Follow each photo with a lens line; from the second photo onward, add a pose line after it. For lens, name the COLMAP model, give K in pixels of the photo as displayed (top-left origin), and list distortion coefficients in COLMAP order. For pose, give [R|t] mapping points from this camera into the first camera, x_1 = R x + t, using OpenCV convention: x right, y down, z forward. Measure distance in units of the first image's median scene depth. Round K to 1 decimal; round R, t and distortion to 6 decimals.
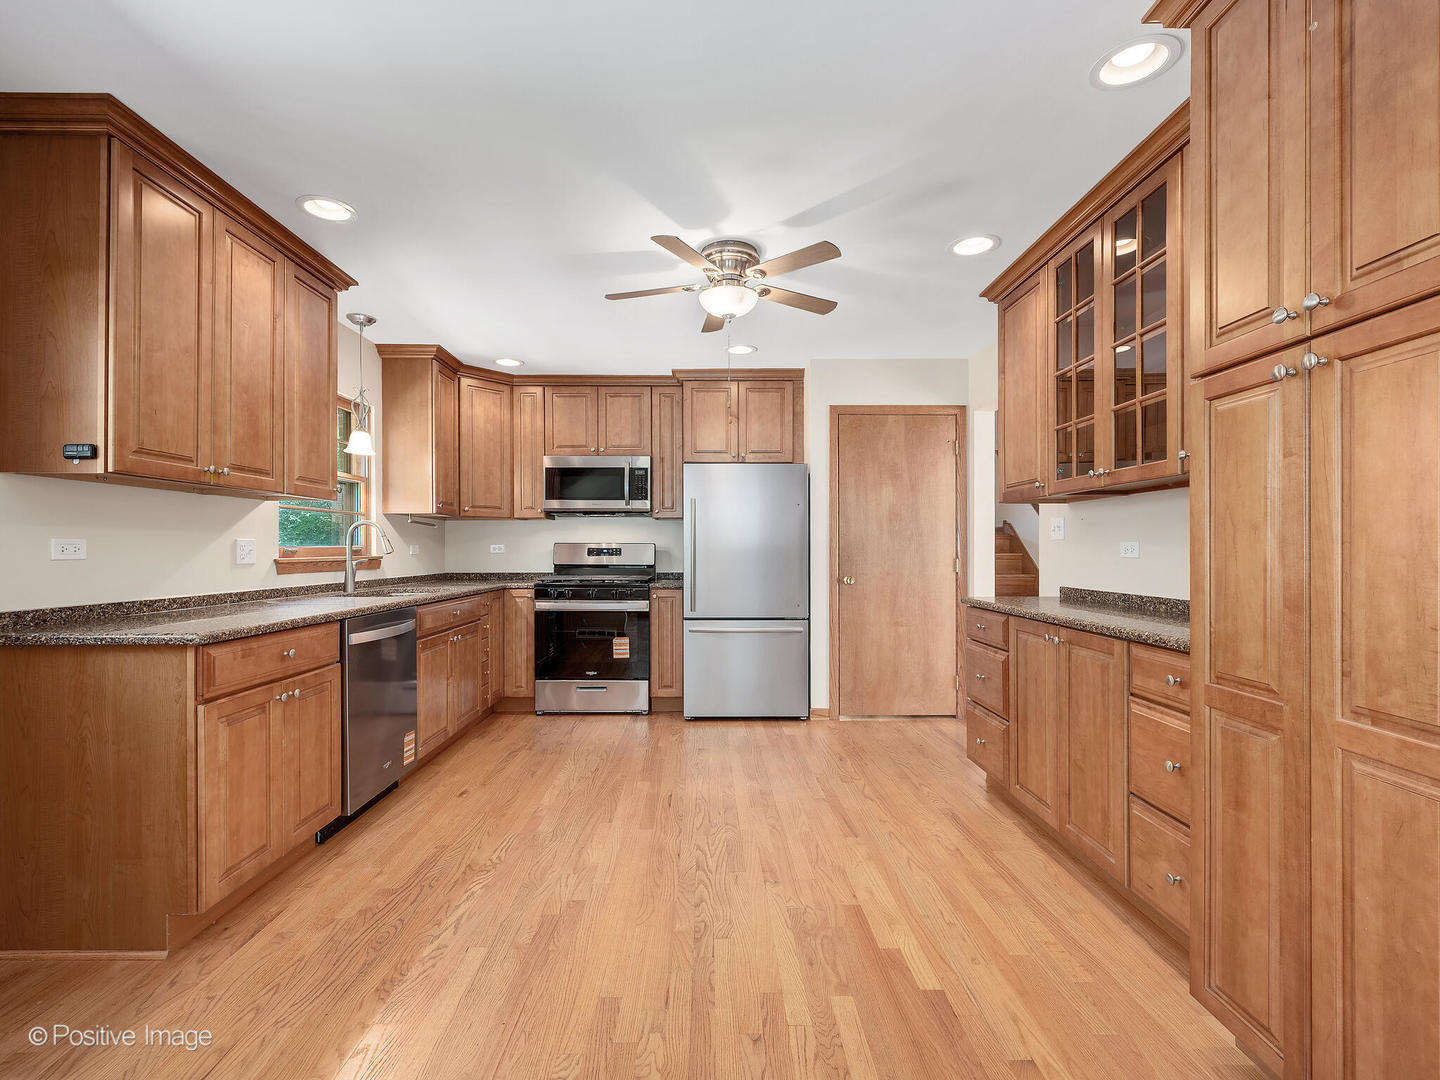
lens RADIAL K [[666.0, 0, 703.4], [0, 666.0, 546.8], [0, 0, 1]] dist [-0.001267, -0.000193]
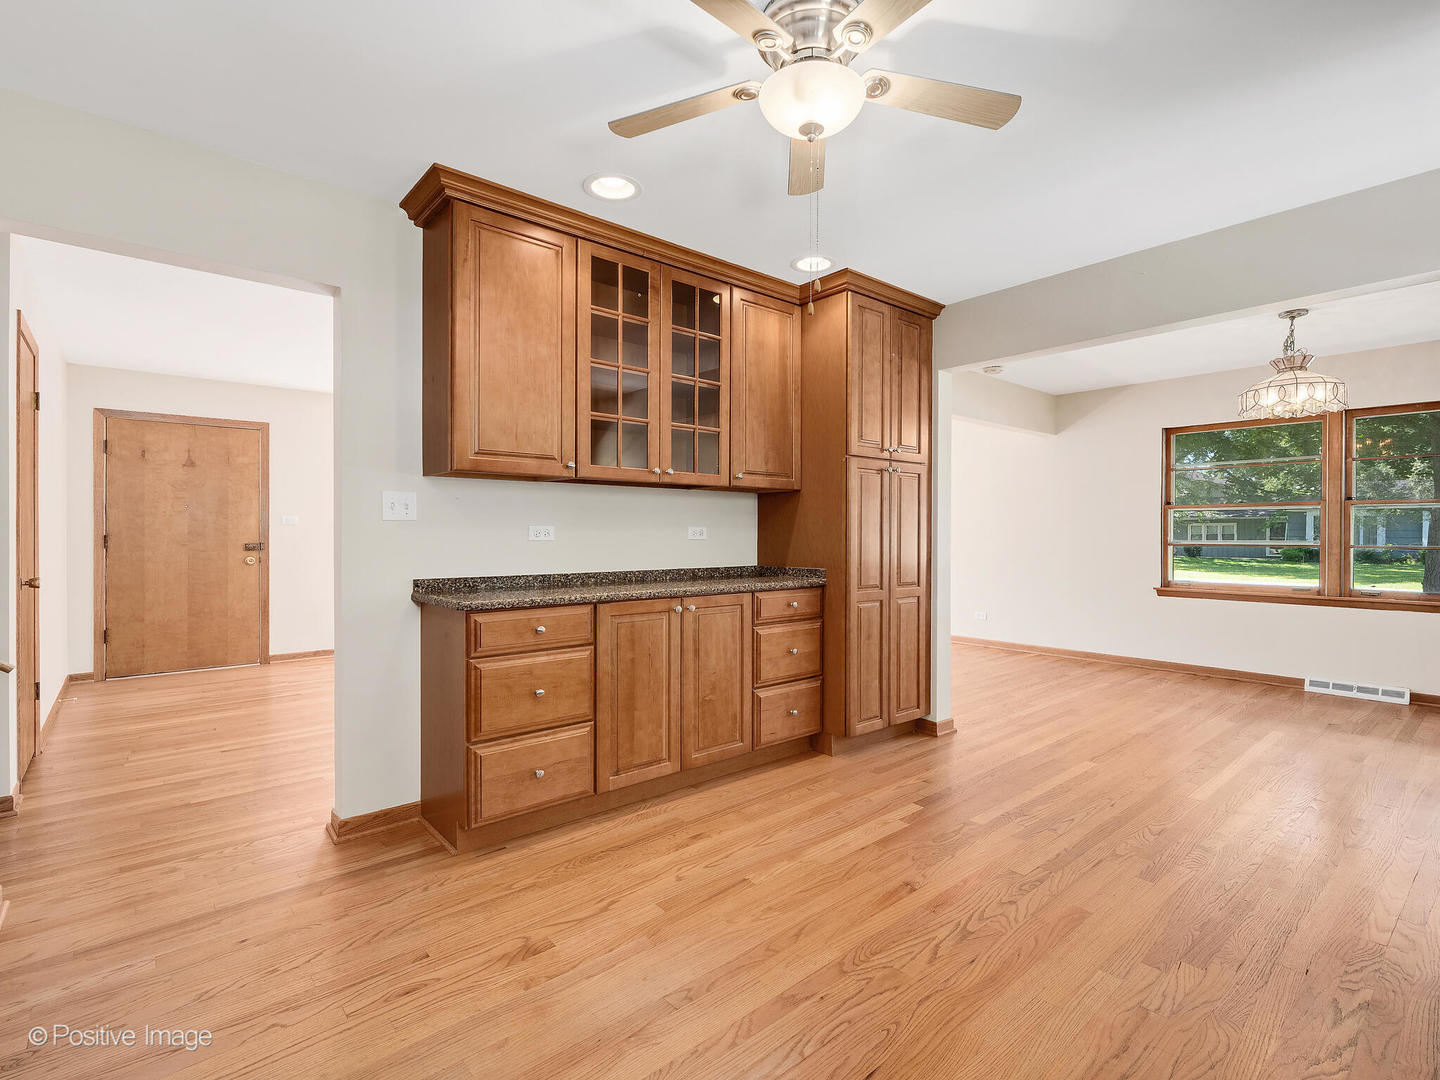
lens RADIAL K [[673.3, 0, 753.6], [0, 673.3, 535.9], [0, 0, 1]] dist [0.001656, -0.000122]
pose [[-0.669458, -0.009102, 0.742794, -0.244366], [-0.006552, 0.999958, 0.006348, 0.000198], [-0.742821, -0.000618, -0.669489, 0.962521]]
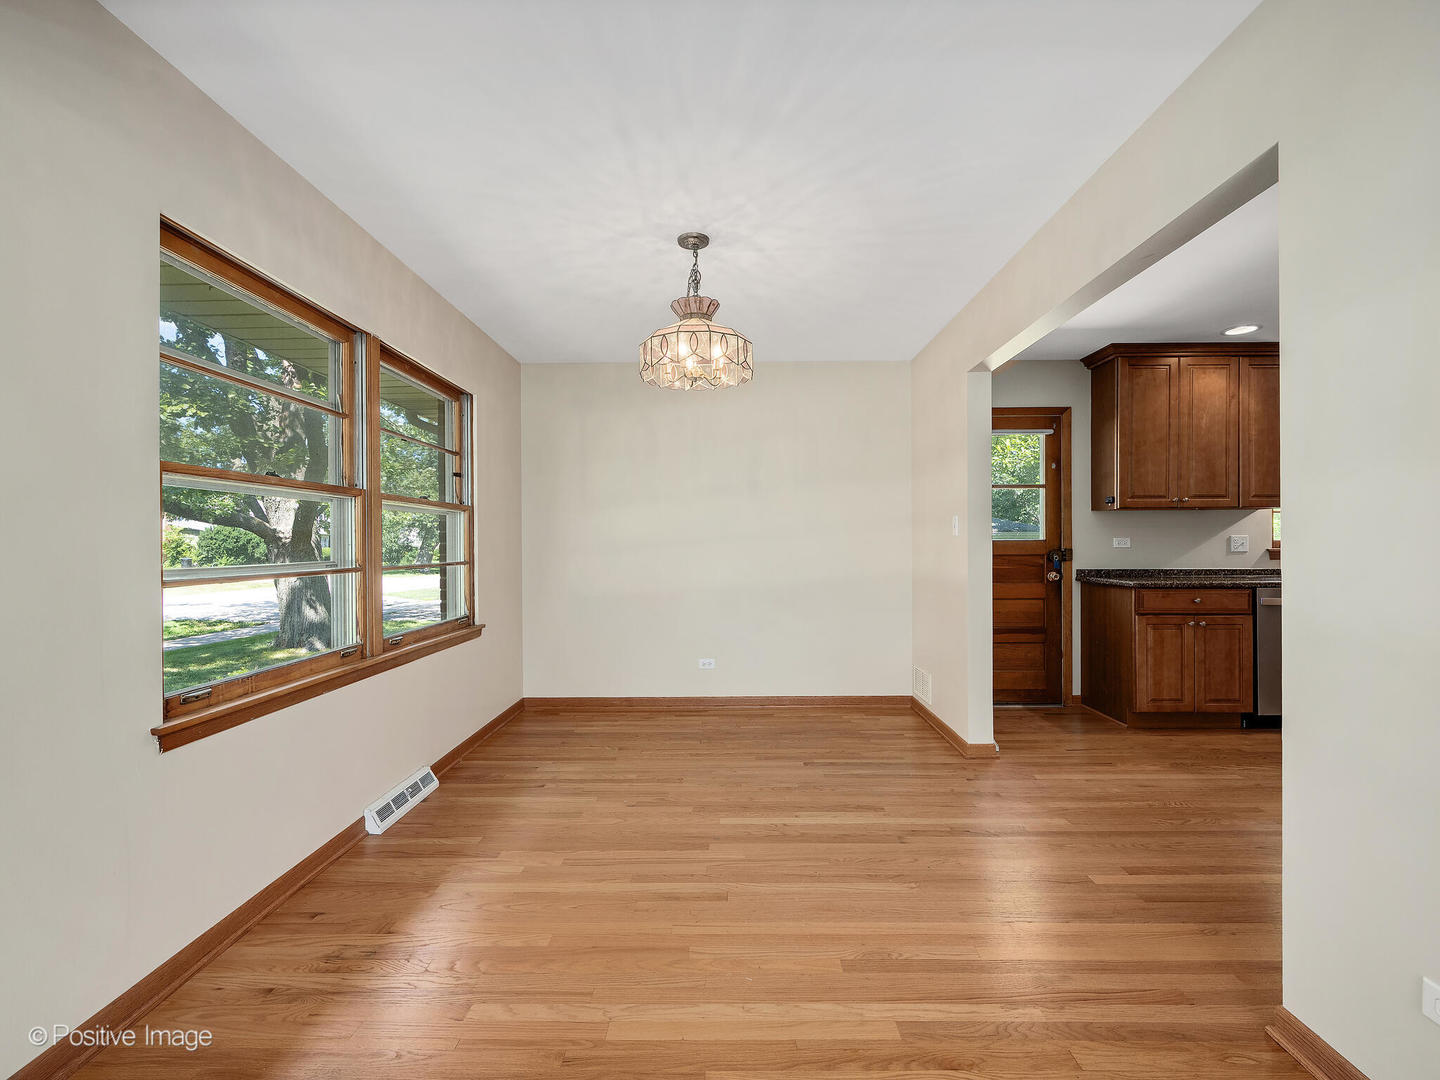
lens RADIAL K [[662.5, 0, 753.8], [0, 662.5, 547.3], [0, 0, 1]] dist [-0.003670, -0.000234]
pose [[0.023378, 0.005900, -0.999709, 0.586872], [0.008113, 0.999949, 0.006091, -0.002222], [0.999694, -0.008253, 0.023329, -0.123303]]
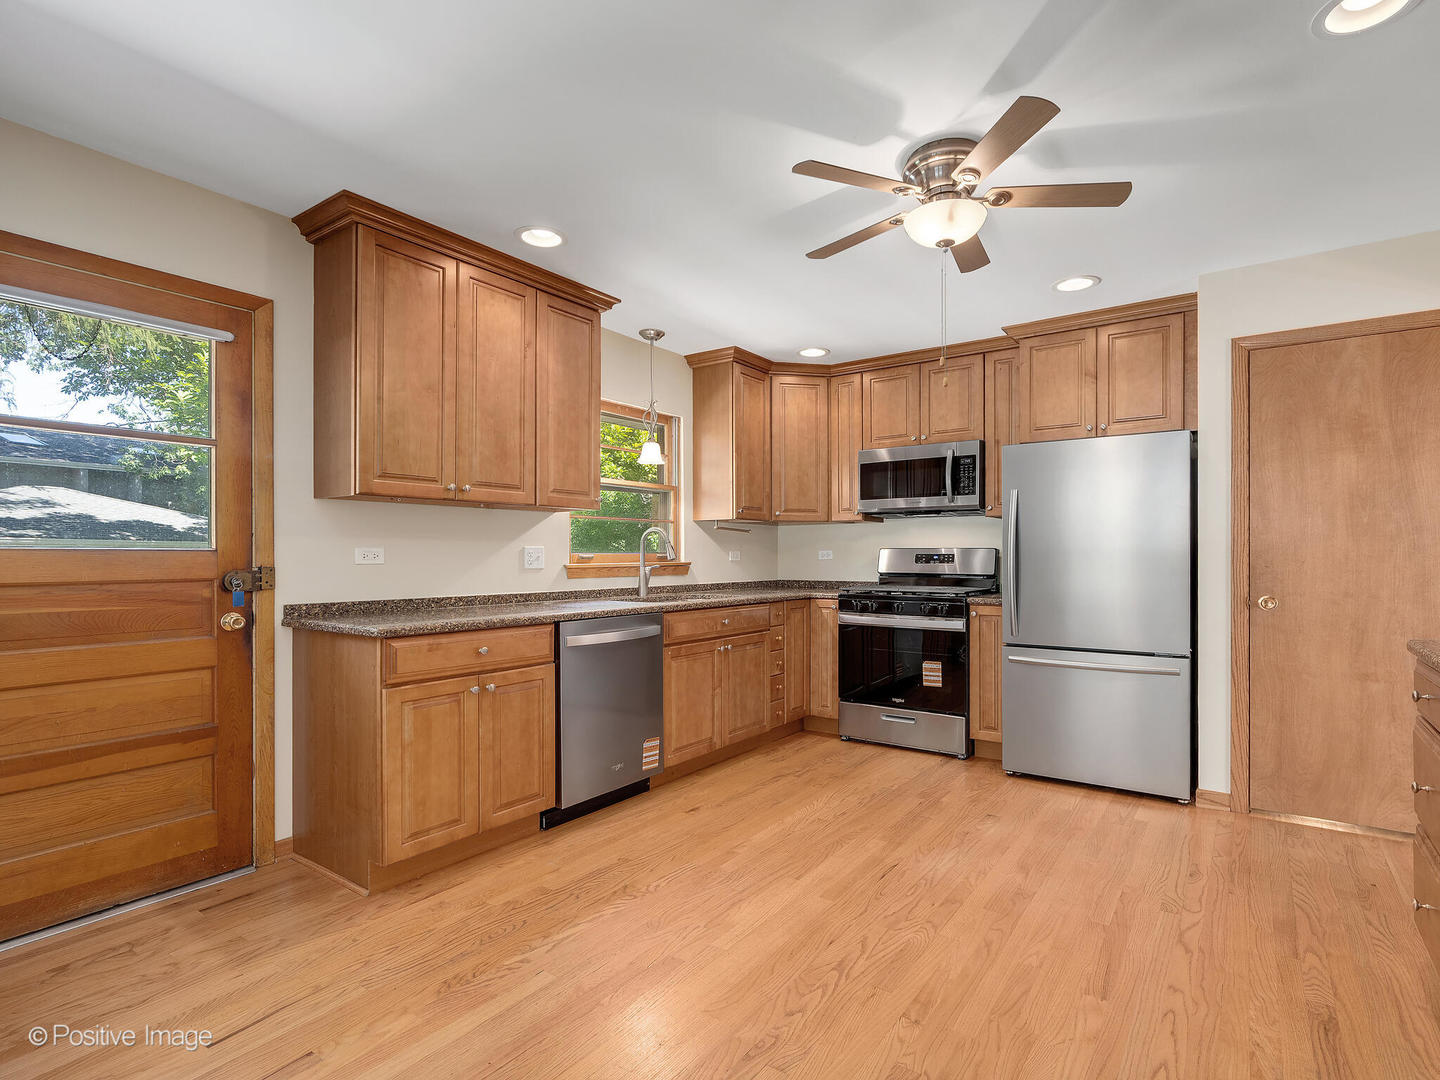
lens RADIAL K [[717.9, 0, 744.8], [0, 717.9, 554.6], [0, 0, 1]] dist [-0.001083, 0.000078]
pose [[0.820357, -0.001504, -0.571849, 0.213084], [0.002907, 0.999995, 0.001542, 0.000615], [0.571844, -0.002927, 0.820357, 0.141986]]
